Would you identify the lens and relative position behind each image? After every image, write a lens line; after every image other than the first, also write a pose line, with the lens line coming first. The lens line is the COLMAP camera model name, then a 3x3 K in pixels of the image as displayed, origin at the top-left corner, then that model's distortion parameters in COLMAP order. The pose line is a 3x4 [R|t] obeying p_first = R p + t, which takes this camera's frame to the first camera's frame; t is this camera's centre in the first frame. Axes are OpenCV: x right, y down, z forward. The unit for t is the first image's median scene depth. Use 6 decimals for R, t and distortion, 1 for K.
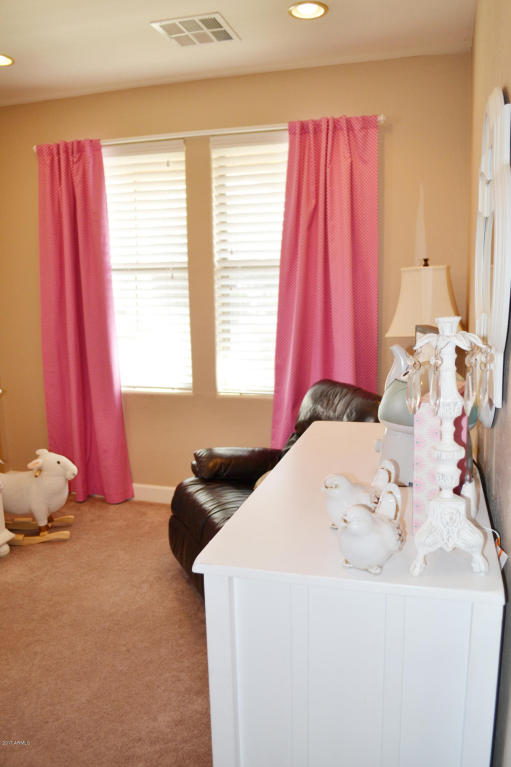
lens RADIAL K [[614.2, 0, 256.0], [0, 614.2, 383.8], [0, 0, 1]] dist [-0.078545, 0.008210]
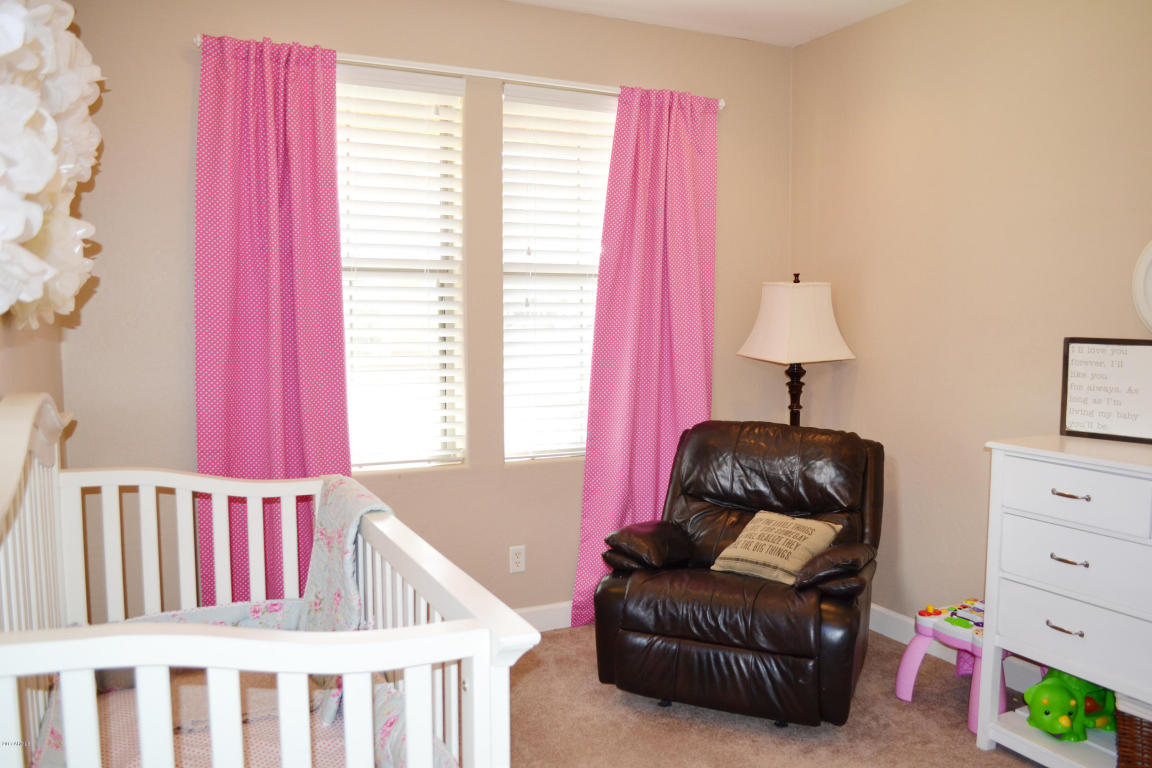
lens RADIAL K [[922.5, 0, 576.5], [0, 922.5, 383.8], [0, 0, 1]] dist [-0.078545, 0.008210]
pose [[0.730789, -0.040975, 0.681373, -0.731170], [0.094013, 0.994726, -0.041012, -0.019987], [-0.676099, 0.094029, 0.730787, 0.223447]]
